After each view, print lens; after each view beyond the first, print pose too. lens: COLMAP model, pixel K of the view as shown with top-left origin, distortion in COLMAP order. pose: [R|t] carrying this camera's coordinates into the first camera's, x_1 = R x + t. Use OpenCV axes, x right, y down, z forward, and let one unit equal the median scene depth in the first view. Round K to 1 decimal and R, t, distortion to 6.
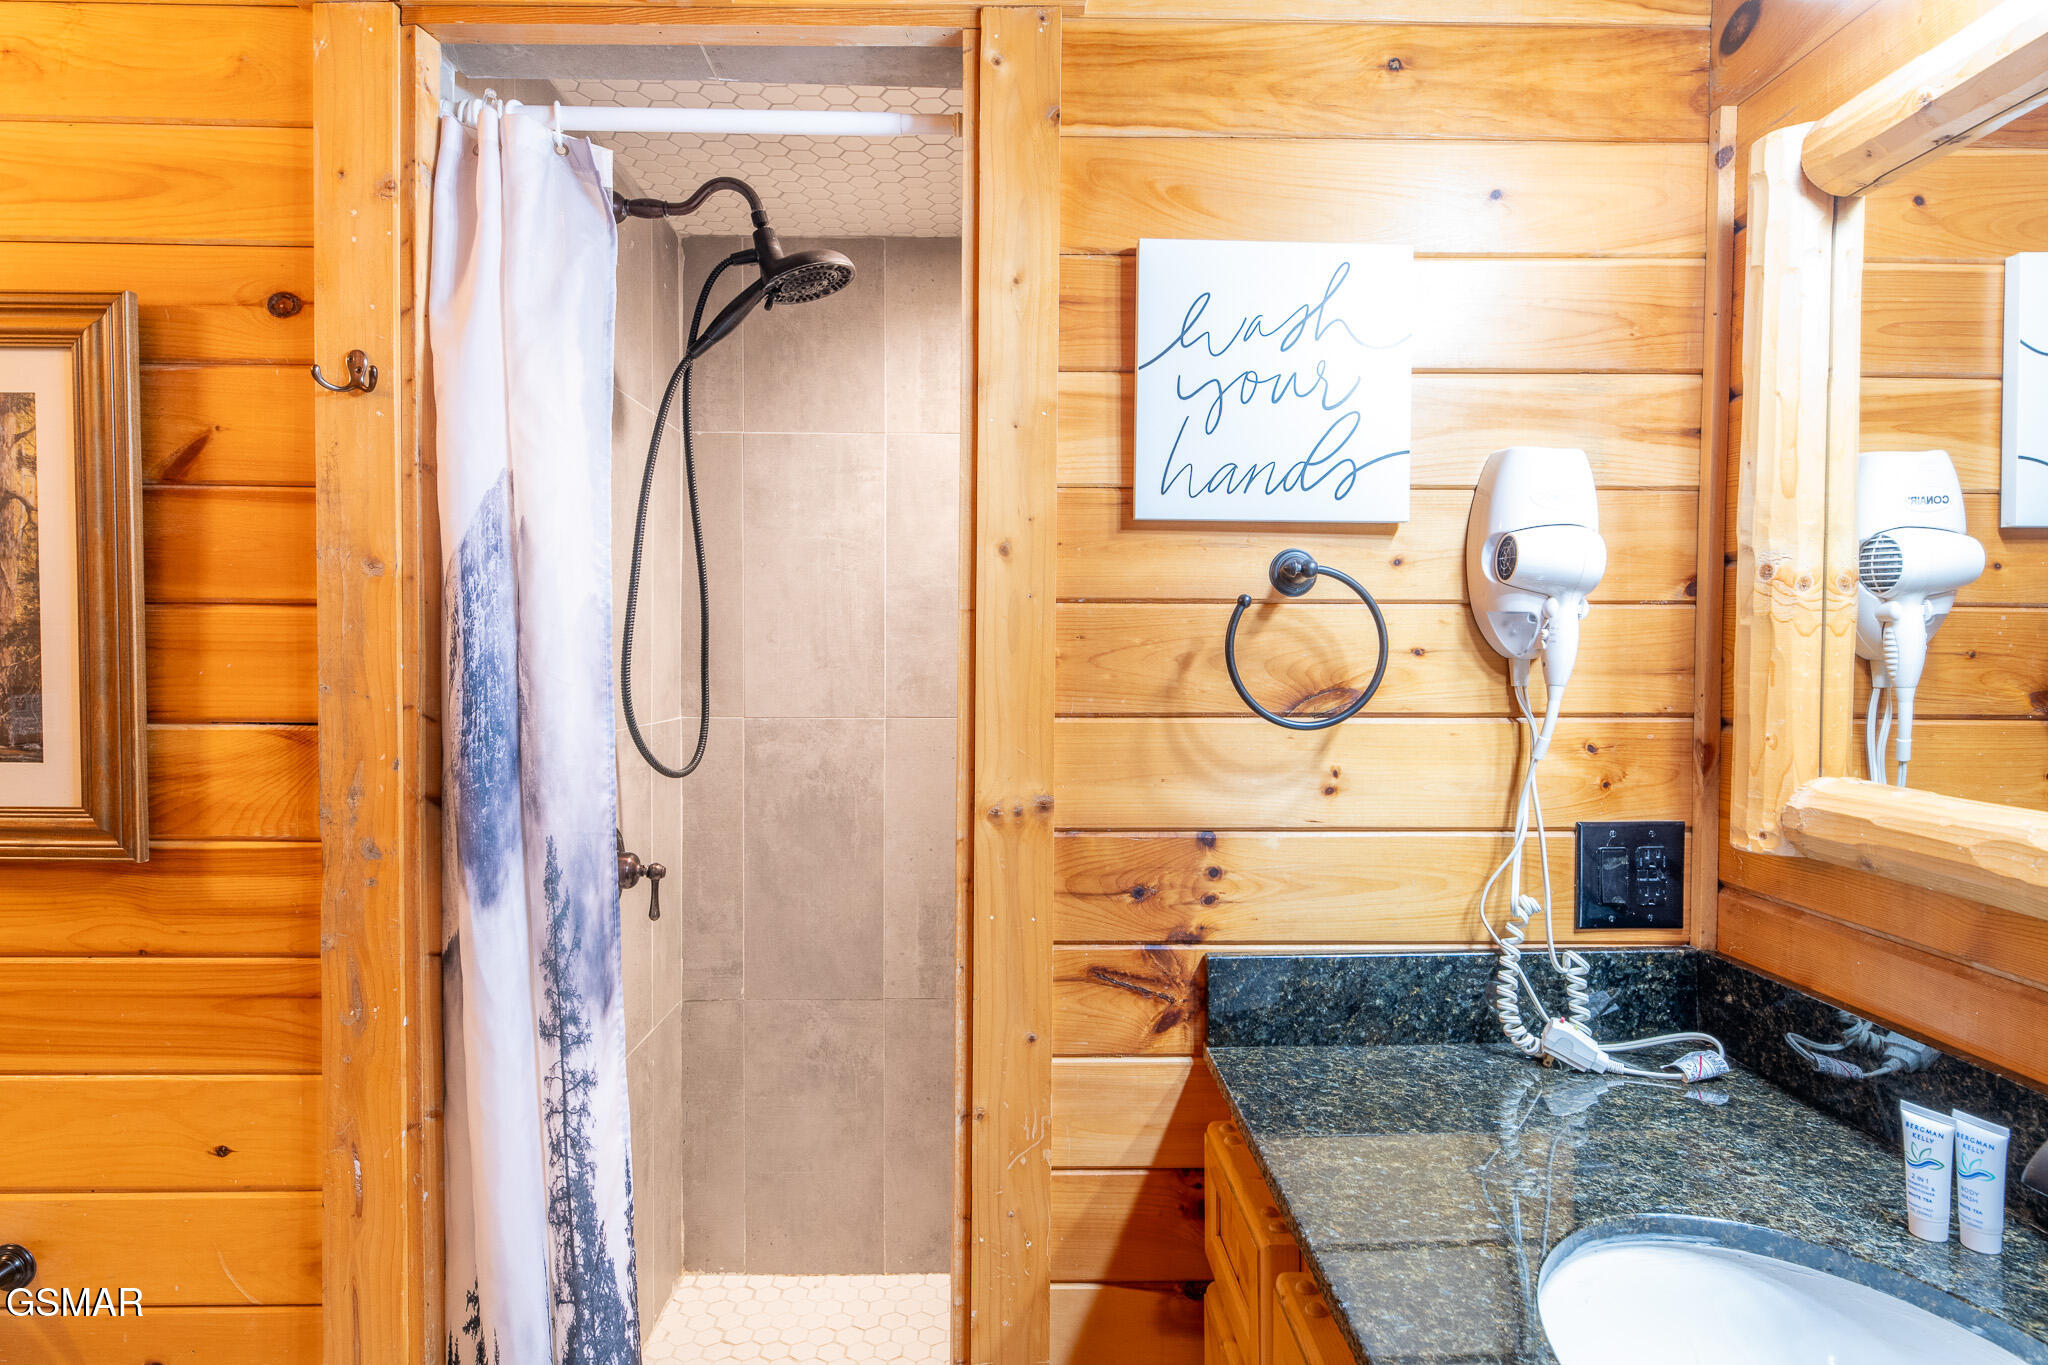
lens RADIAL K [[1126.7, 0, 1024.0], [0, 1126.7, 682.5], [0, 0, 1]] dist [0.003102, 0.000219]
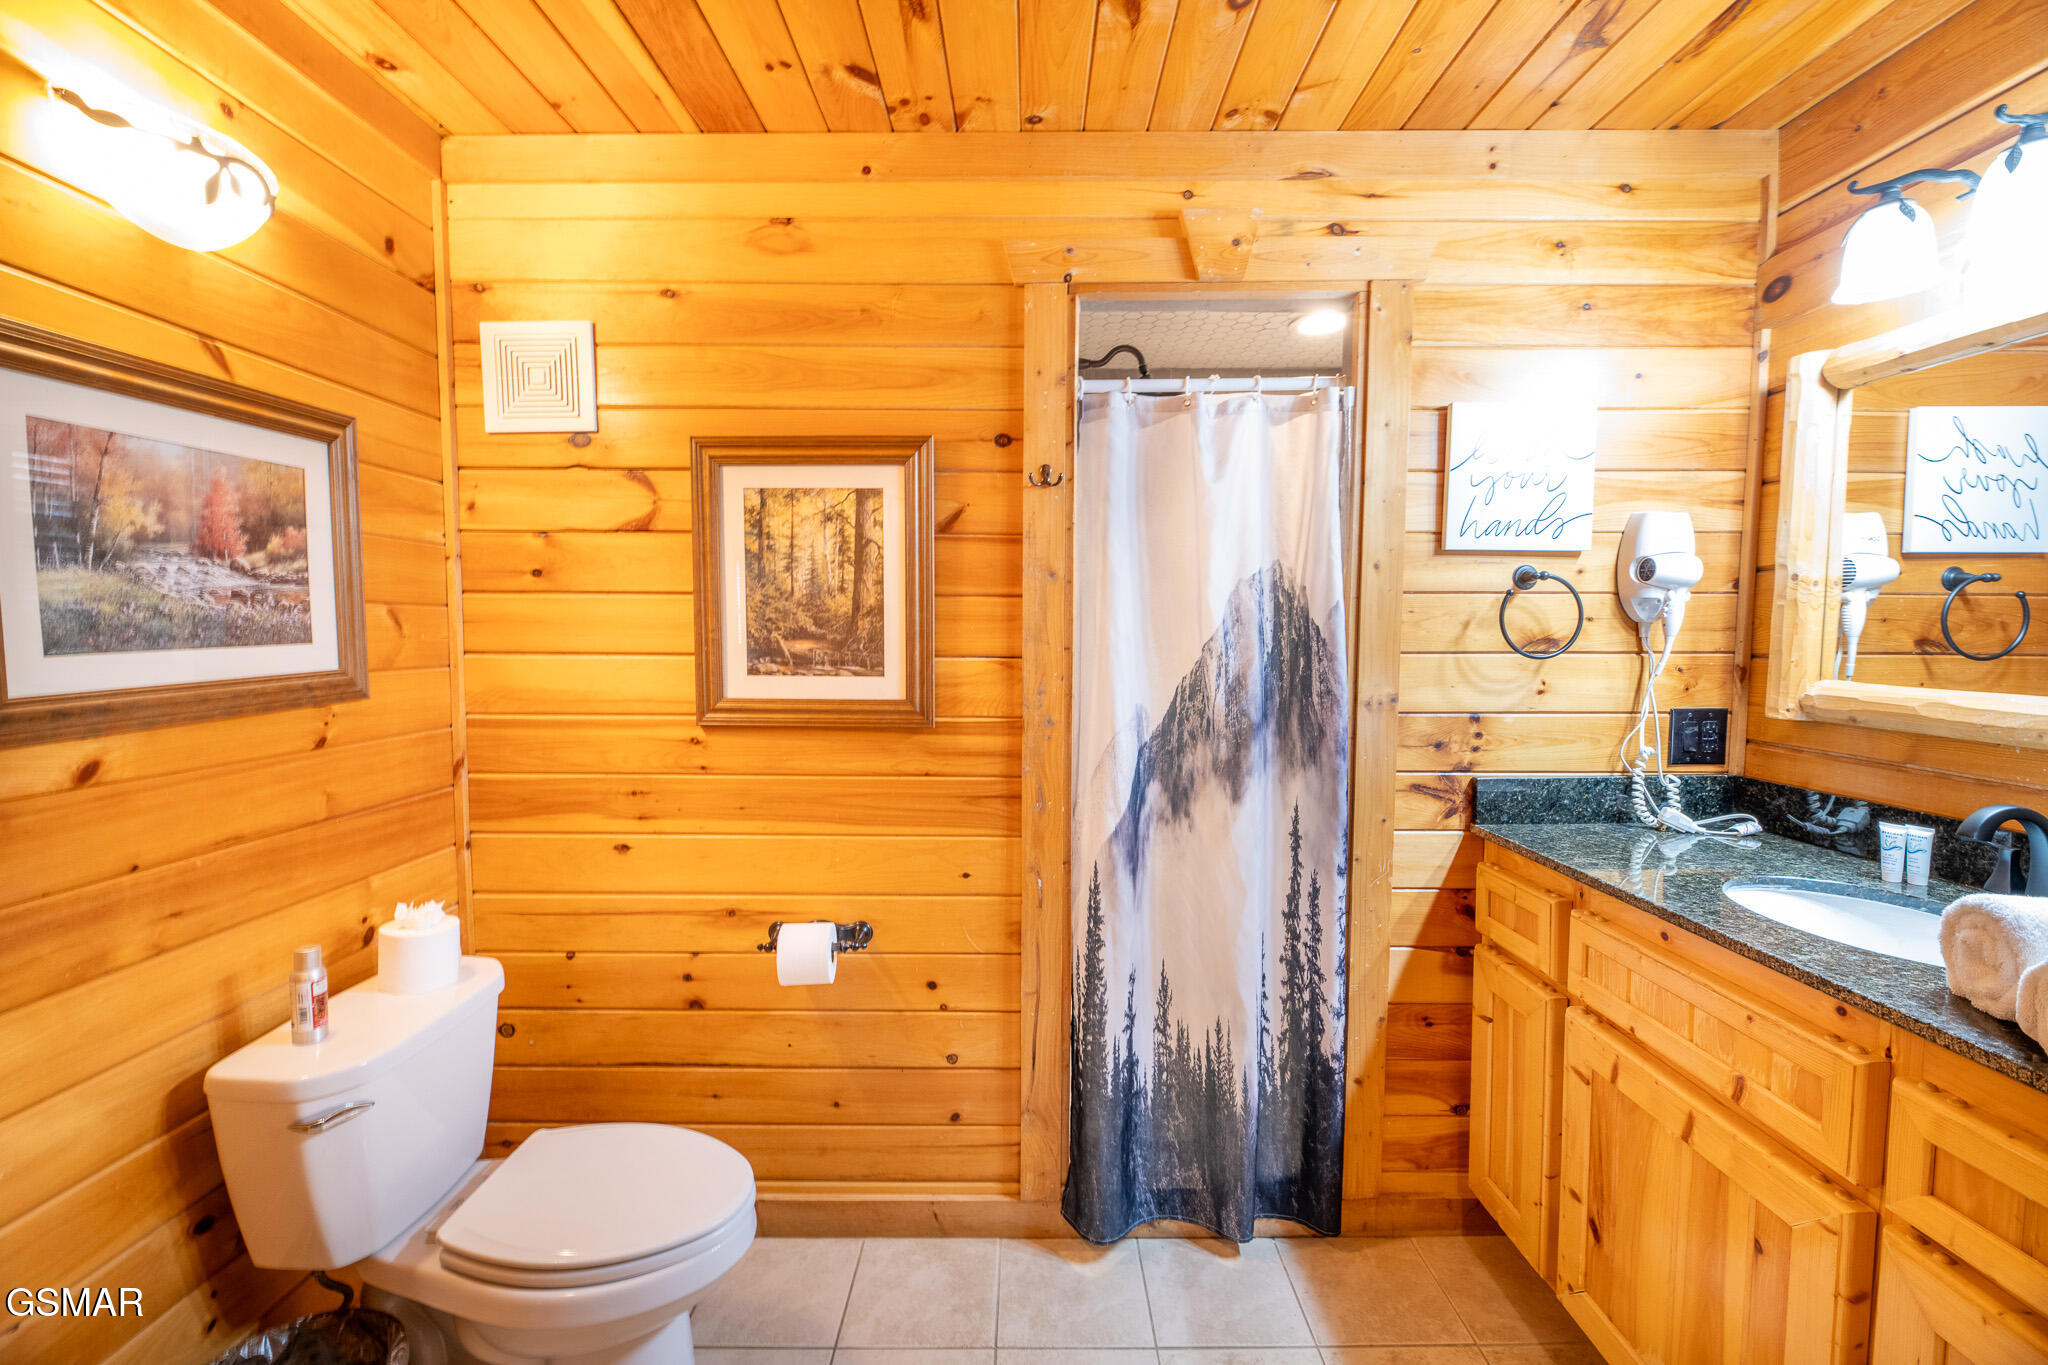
lens RADIAL K [[835.5, 0, 1024.0], [0, 835.5, 682.5], [0, 0, 1]] dist [0.000309, -0.003775]
pose [[0.999720, -0.000761, -0.023652, -0.580037], [0.001657, 0.999281, 0.037882, 0.025225], [0.023606, -0.037910, 0.999002, -0.439643]]
